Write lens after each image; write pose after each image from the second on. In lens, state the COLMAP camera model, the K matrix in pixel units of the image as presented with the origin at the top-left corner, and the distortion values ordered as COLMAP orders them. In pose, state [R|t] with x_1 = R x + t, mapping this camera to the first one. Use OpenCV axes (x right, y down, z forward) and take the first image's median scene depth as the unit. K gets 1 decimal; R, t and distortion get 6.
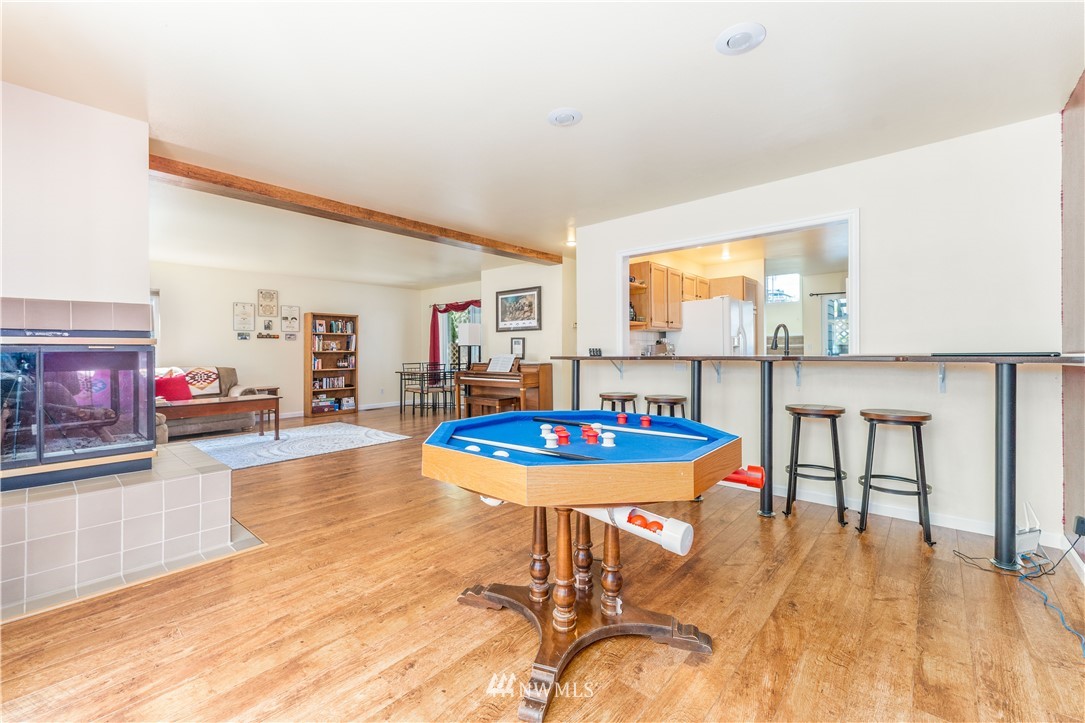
lens RADIAL K [[443.2, 0, 541.9], [0, 443.2, 351.9], [0, 0, 1]] dist [0.002086, -0.000059]
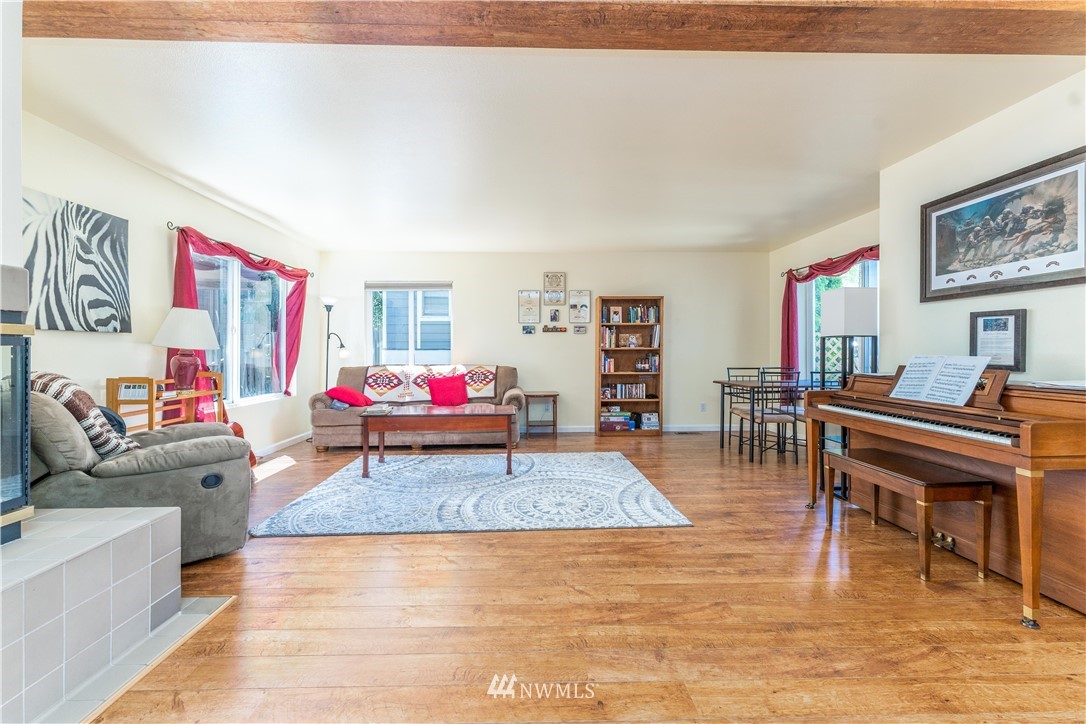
lens RADIAL K [[443.6, 0, 542.4], [0, 443.6, 352.4], [0, 0, 1]] dist [0.002086, -0.000059]
pose [[0.680999, 0.008028, -0.732241, -0.036241], [-0.004206, 0.999966, 0.007051, 0.001082], [0.732273, -0.001721, 0.681009, 0.418142]]
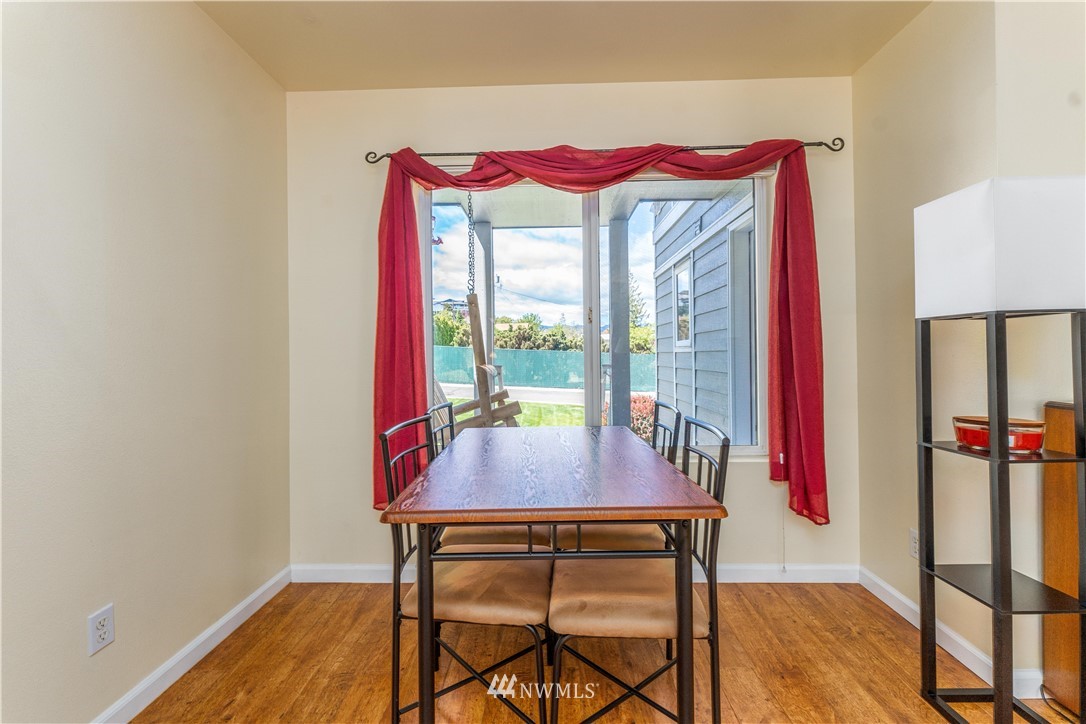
lens RADIAL K [[443.6, 0, 542.4], [0, 443.6, 352.4], [0, 0, 1]] dist [0.002086, -0.000059]
pose [[0.765670, -0.000560, 0.643233, -0.402283], [0.010553, 0.999876, -0.011690, 0.001284], [-0.643147, 0.015739, 0.765581, 0.932809]]
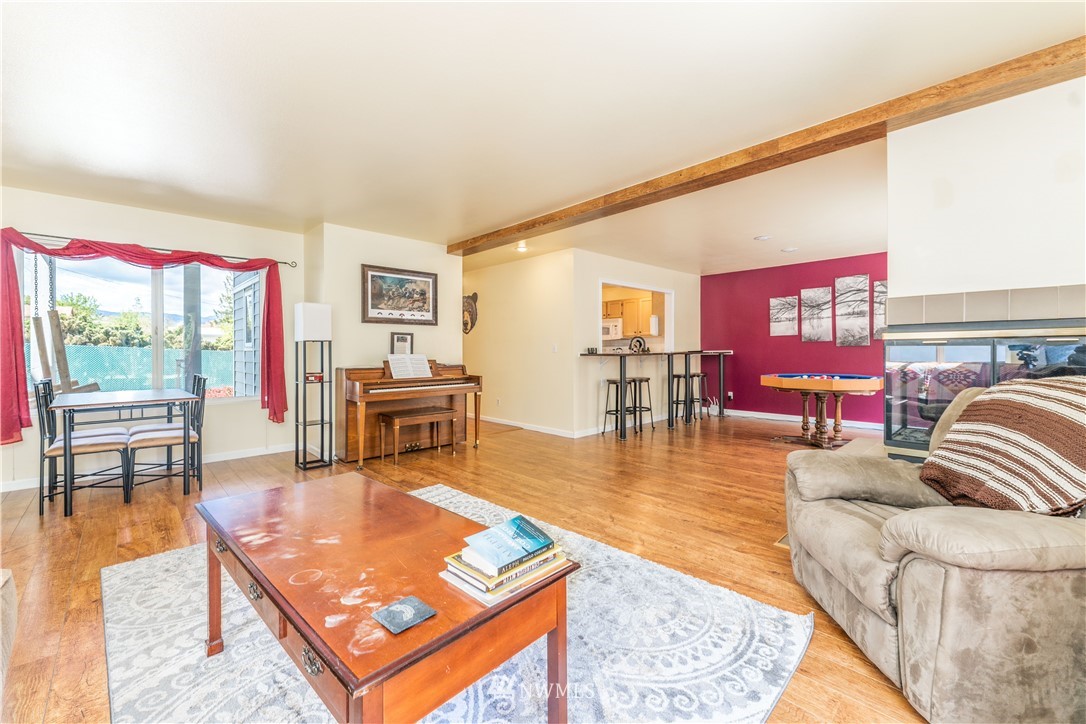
lens RADIAL K [[443.6, 0, 542.4], [0, 443.6, 352.4], [0, 0, 1]] dist [0.002086, -0.000059]
pose [[0.087801, 0.001509, 0.996137, -0.698860], [0.006065, 0.999980, -0.002049, 0.004403], [-0.996120, 0.006222, 0.087790, 0.608032]]
